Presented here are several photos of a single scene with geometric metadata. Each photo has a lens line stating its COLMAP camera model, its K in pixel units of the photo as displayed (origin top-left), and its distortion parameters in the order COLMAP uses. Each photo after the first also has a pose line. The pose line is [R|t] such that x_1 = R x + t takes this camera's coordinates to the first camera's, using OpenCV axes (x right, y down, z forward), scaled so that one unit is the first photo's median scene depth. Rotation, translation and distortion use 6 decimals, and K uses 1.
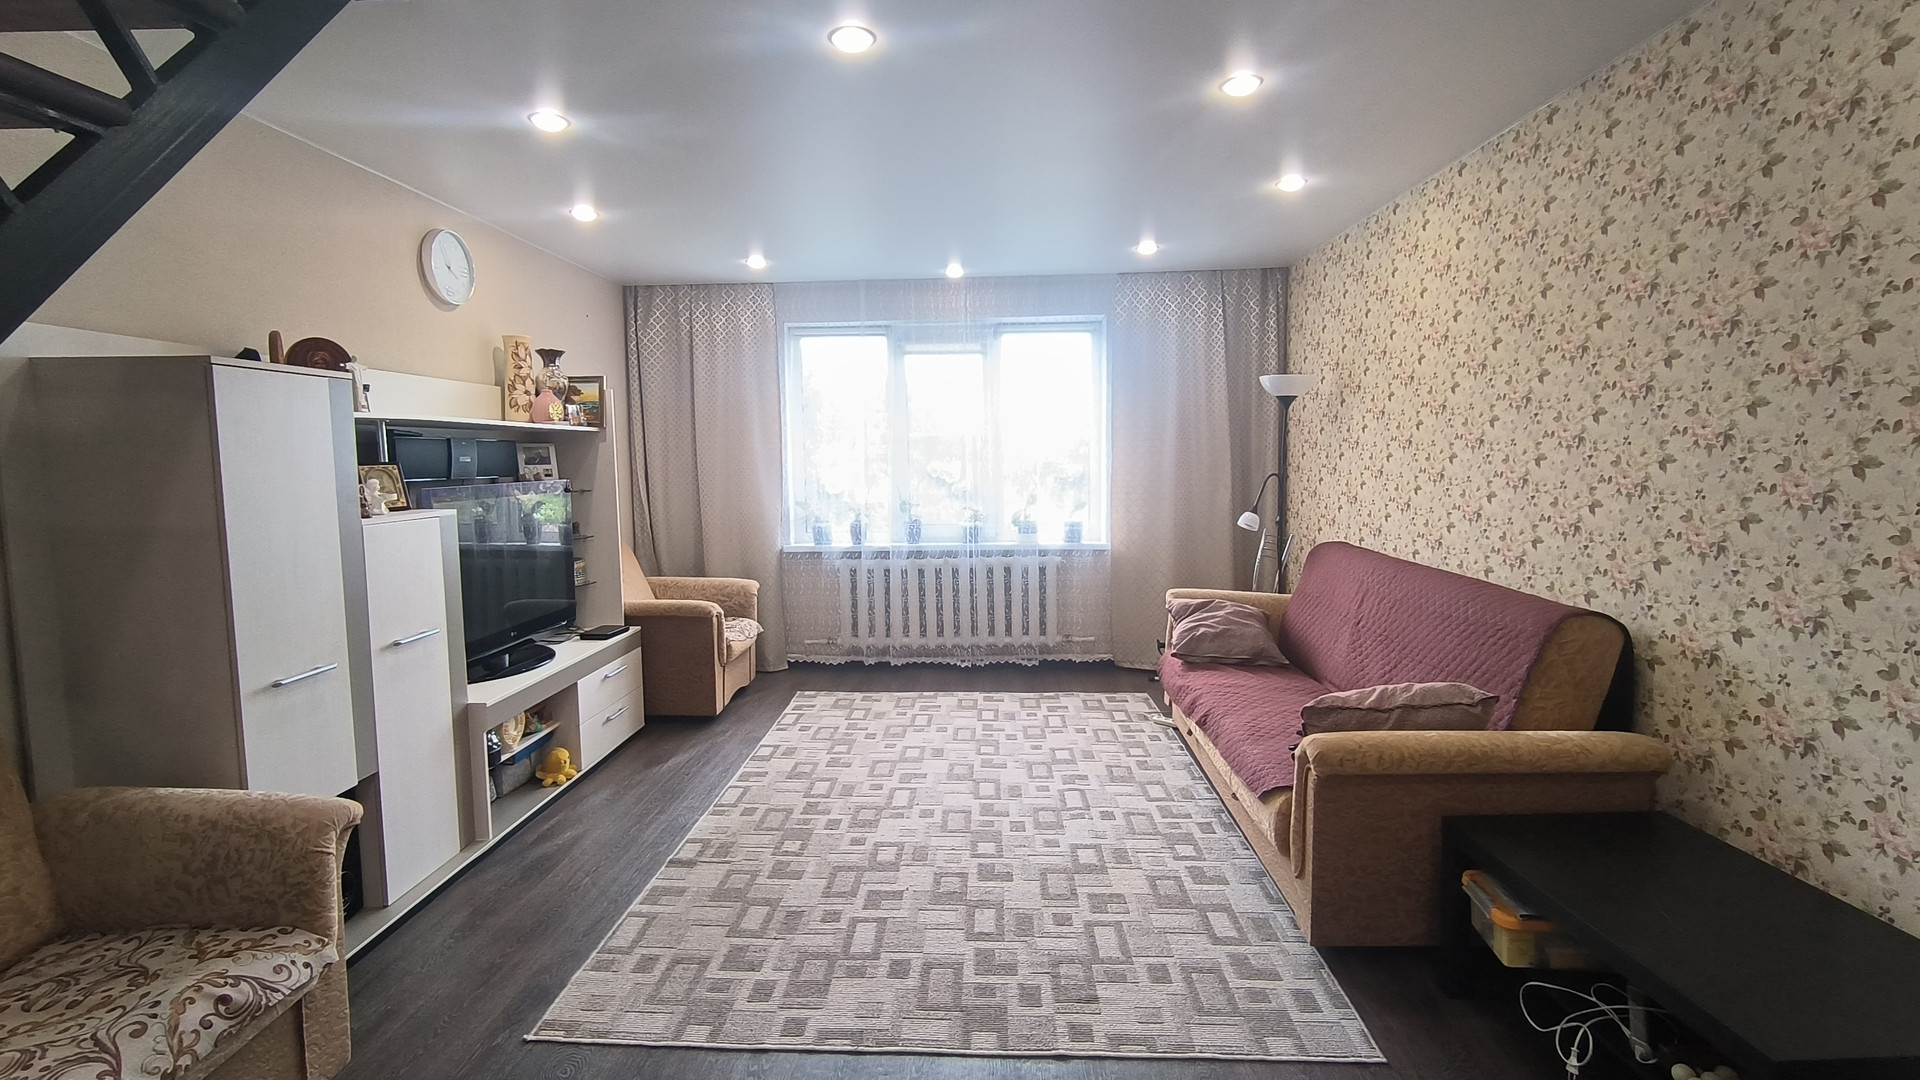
lens RADIAL K [[859.2, 0, 960.0], [0, 859.2, 540.0], [0, 0, 1]] dist [0.000695, 0.000015]
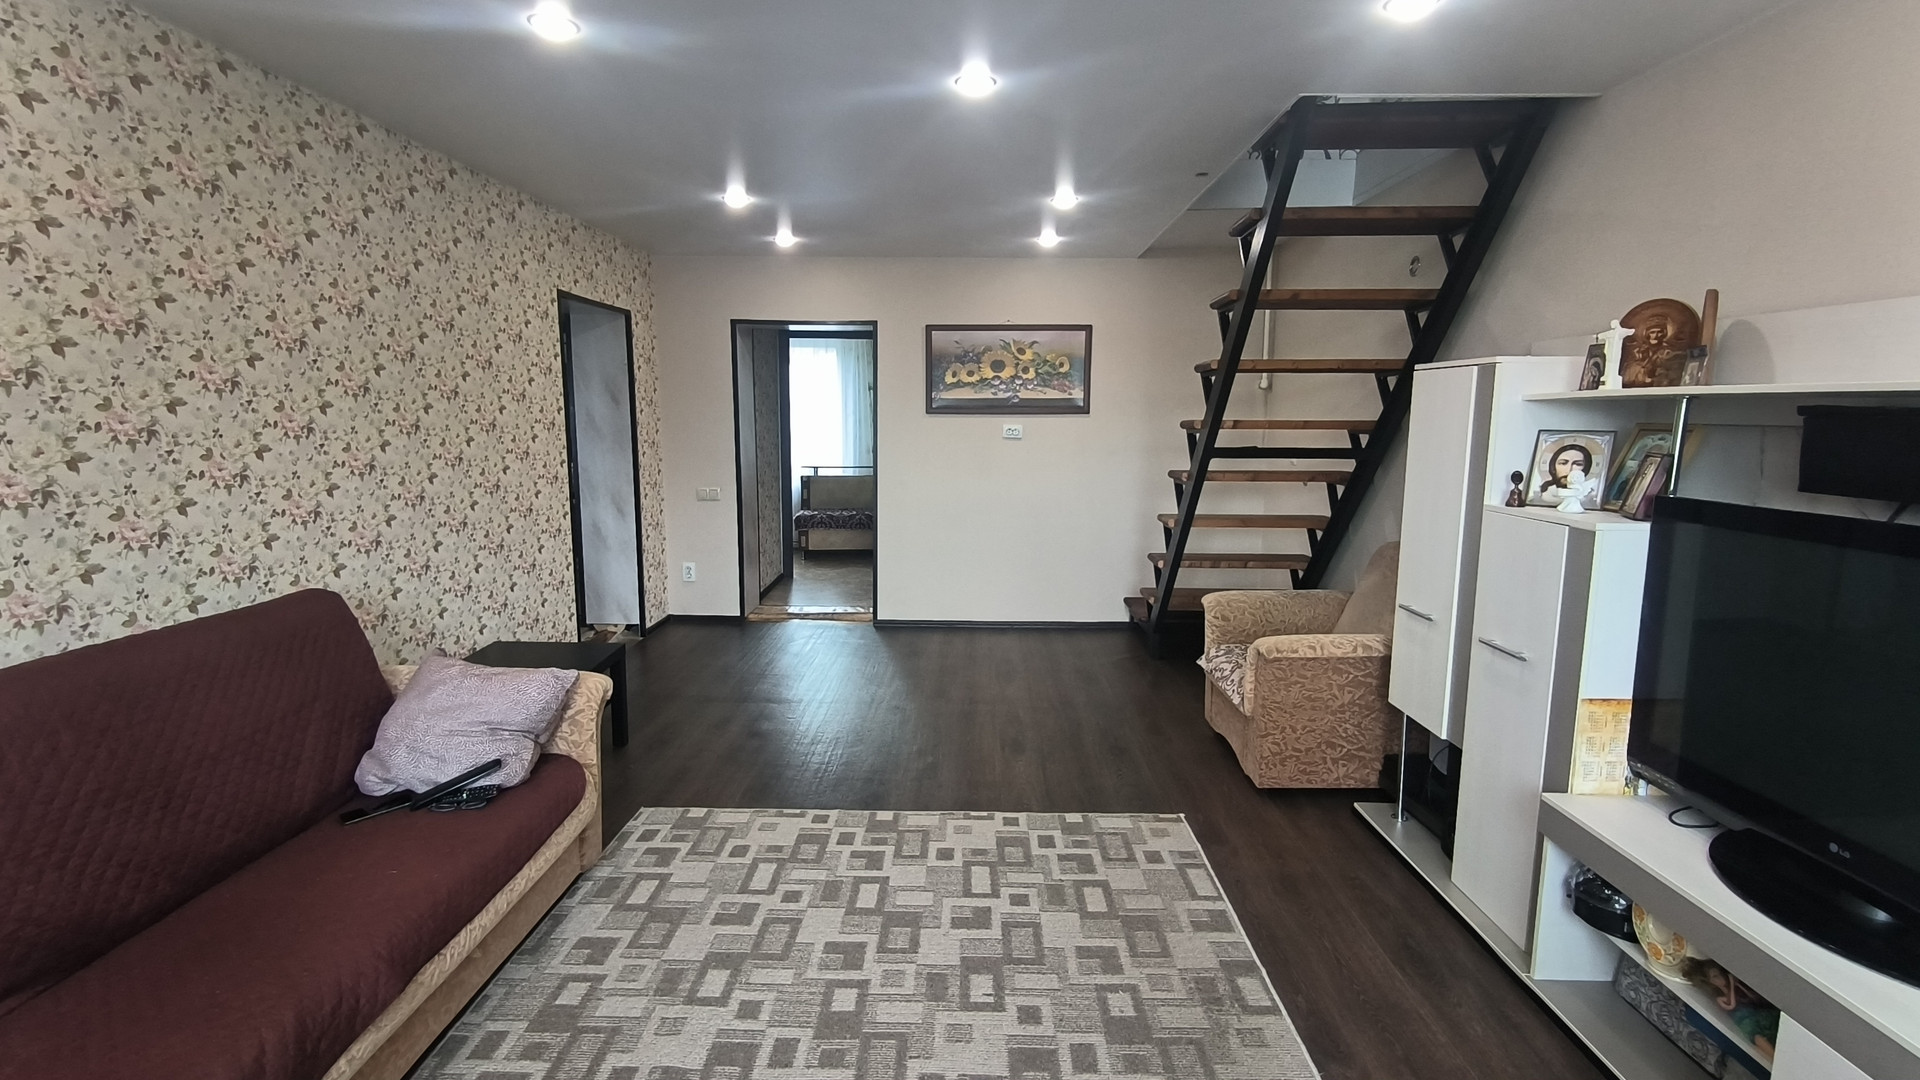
lens RADIAL K [[859.2, 0, 960.0], [0, 859.2, 540.0], [0, 0, 1]] dist [0.000695, 0.000015]
pose [[-0.999739, 0.011375, -0.019810, -0.066676], [0.006111, 0.968774, 0.247871, -0.227504], [0.022011, 0.247685, -0.968590, 1.916889]]
